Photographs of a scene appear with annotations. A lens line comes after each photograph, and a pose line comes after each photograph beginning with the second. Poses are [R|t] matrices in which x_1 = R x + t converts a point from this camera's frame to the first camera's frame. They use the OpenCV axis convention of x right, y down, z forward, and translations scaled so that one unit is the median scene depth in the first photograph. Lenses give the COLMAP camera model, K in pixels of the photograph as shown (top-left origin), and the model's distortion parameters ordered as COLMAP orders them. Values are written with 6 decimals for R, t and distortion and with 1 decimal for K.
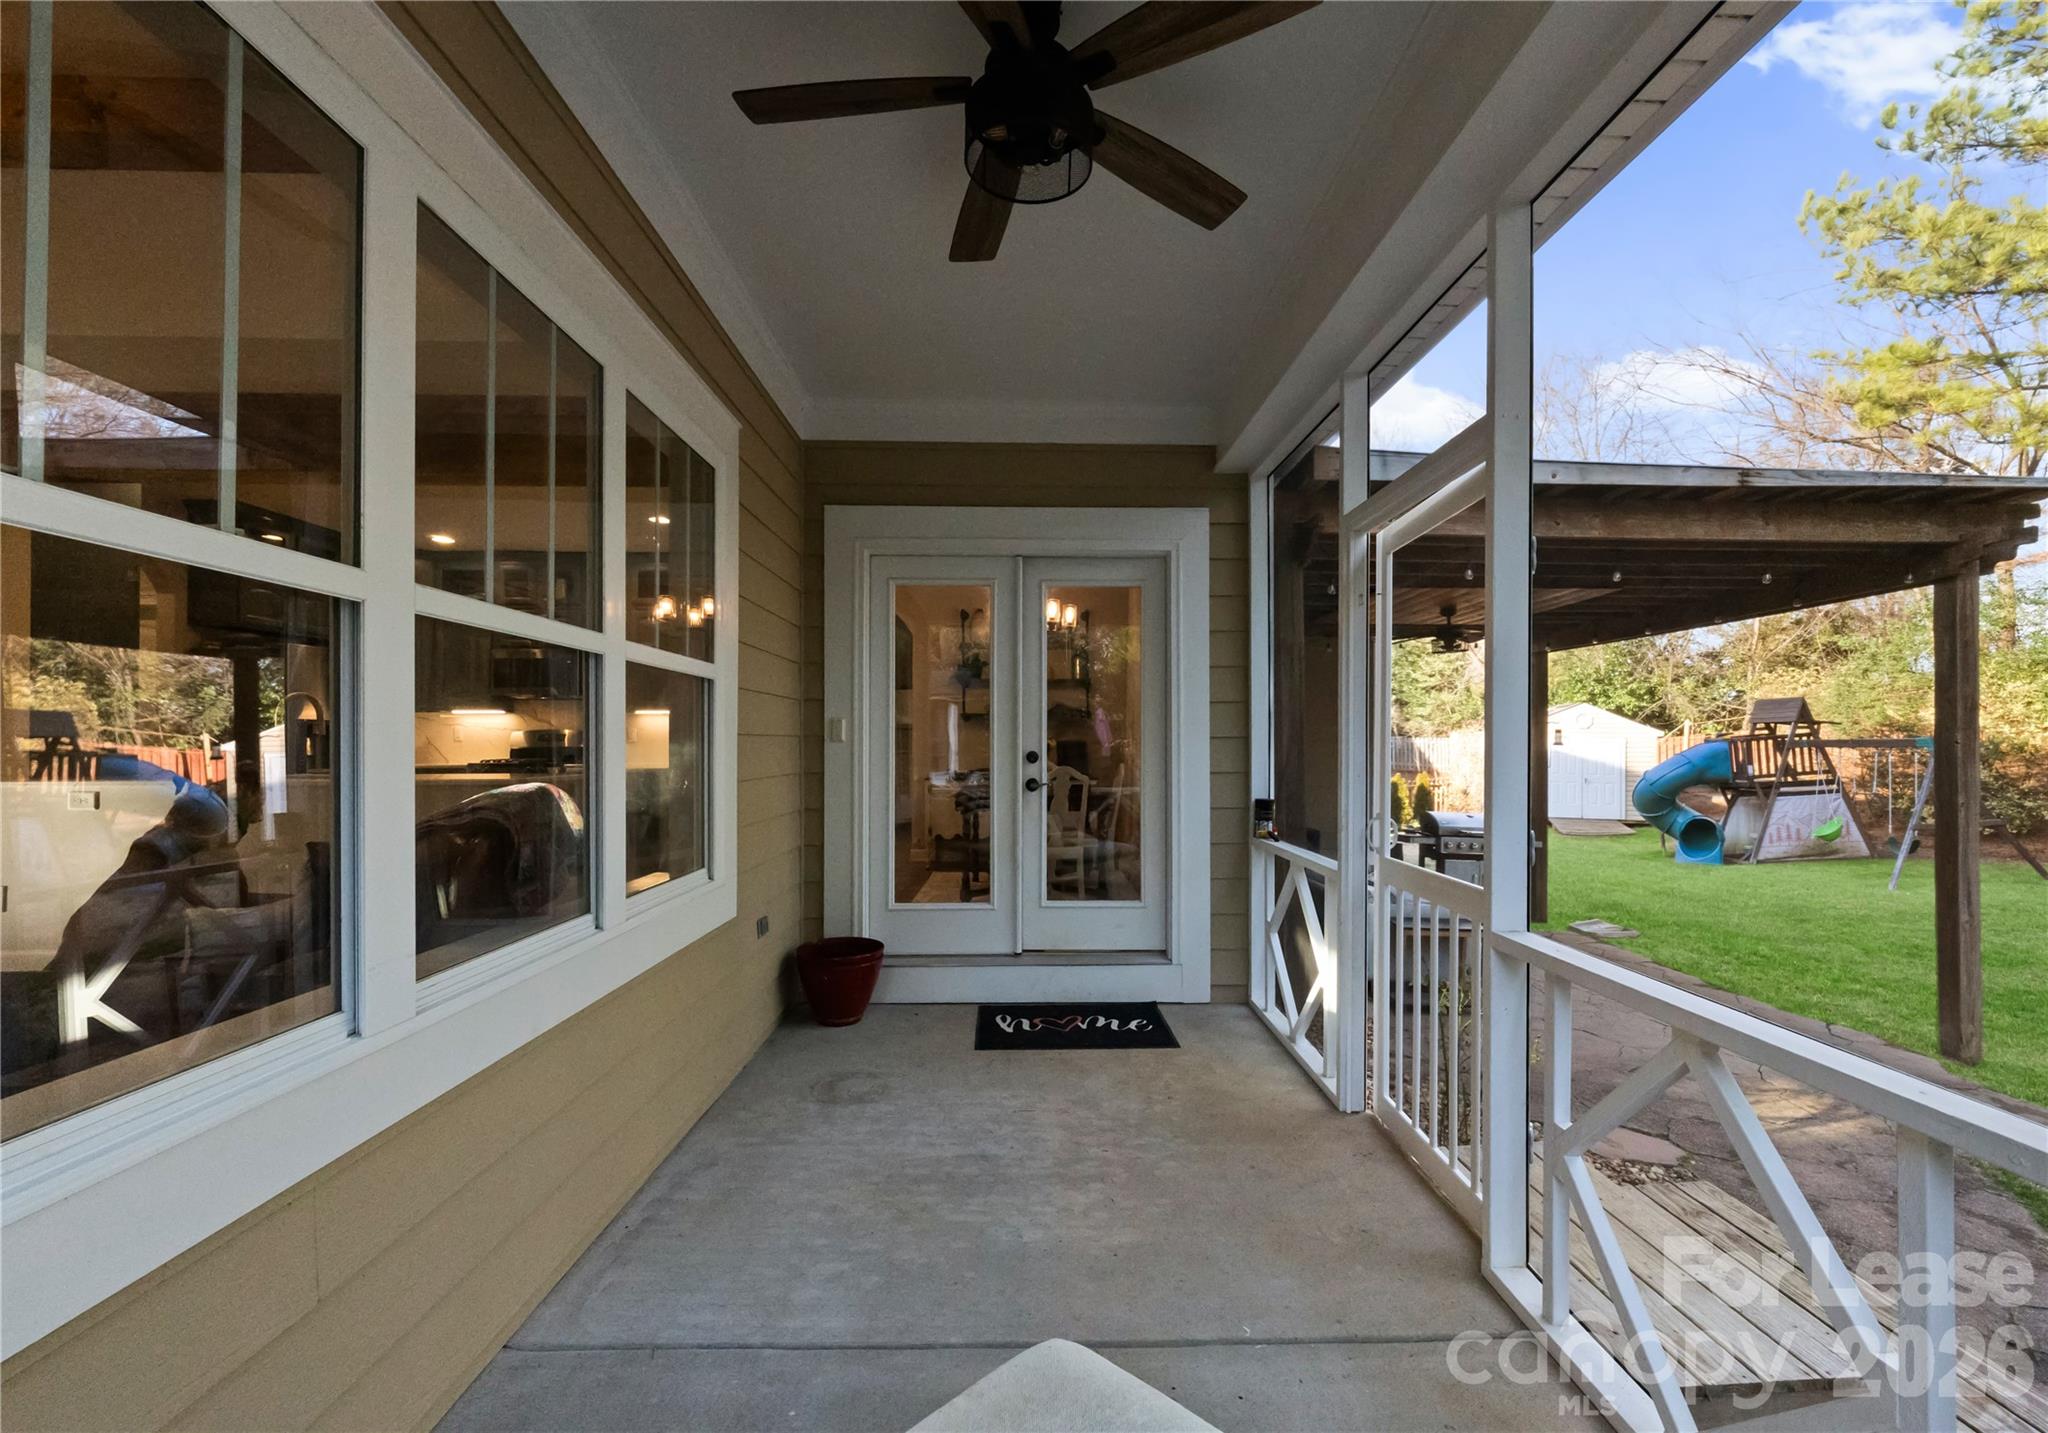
lens RADIAL K [[853.1, 0, 1054.5], [0, 853.1, 742.1], [0, 0, 1]] dist [-0.000695, -0.000310]
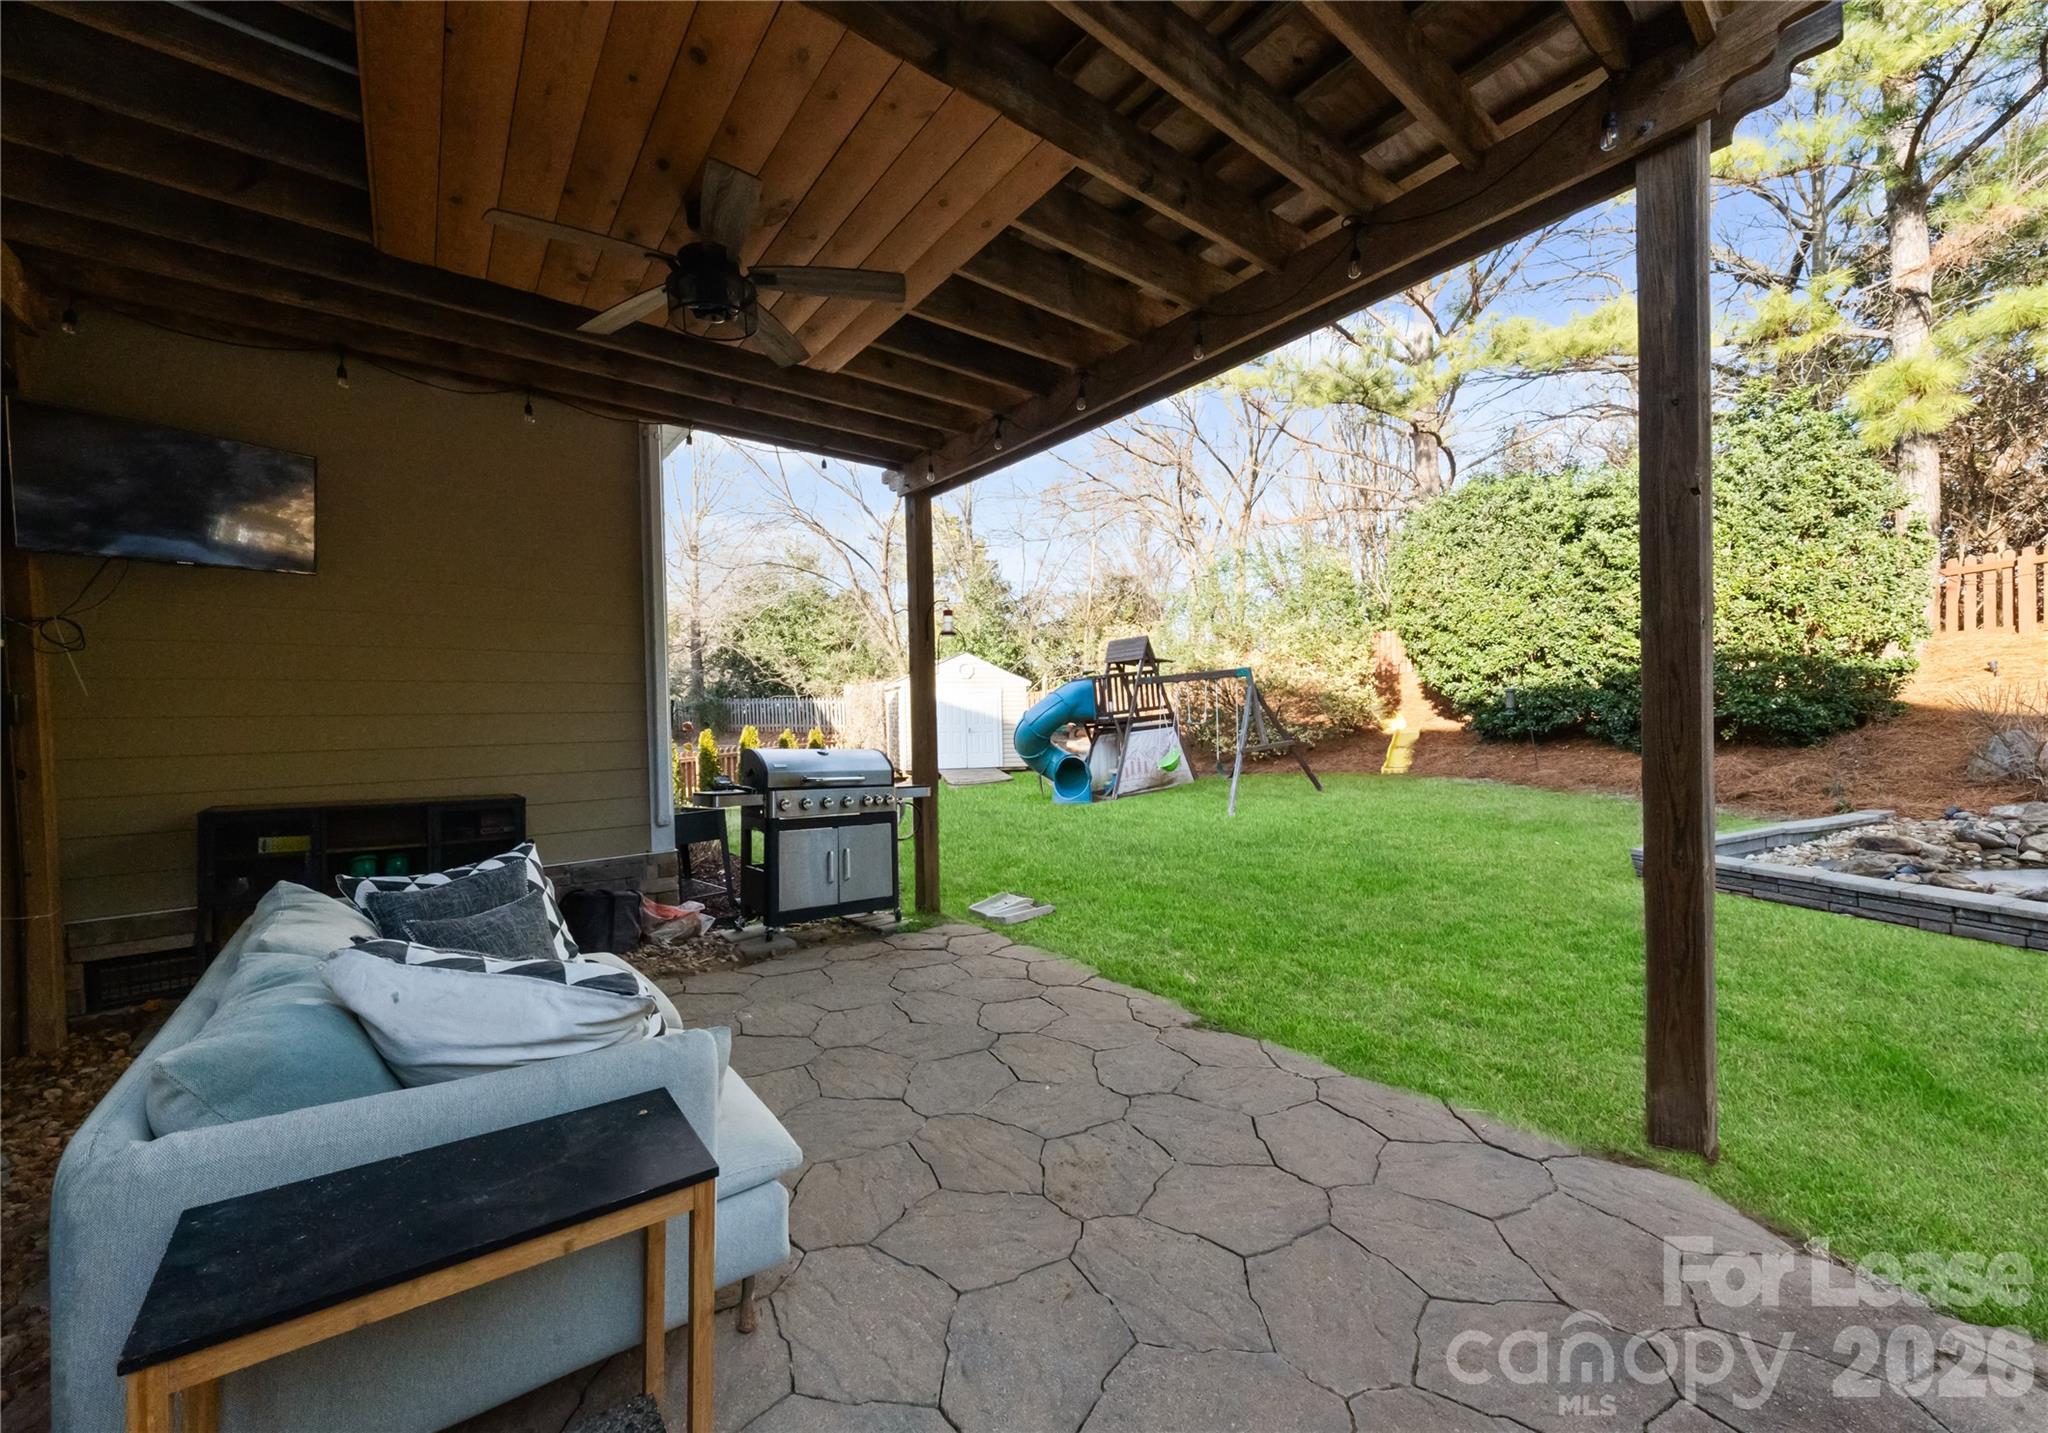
lens RADIAL K [[793.9, 0, 1014.3], [0, 793.9, 708.5], [0, 0, 1]] dist [-0.000962, -0.000024]
pose [[0.811739, -0.012878, 0.583878, 0.168078], [0.021501, 0.999738, -0.007842, 0.038895], [-0.583625, 0.018920, 0.811803, 0.292452]]
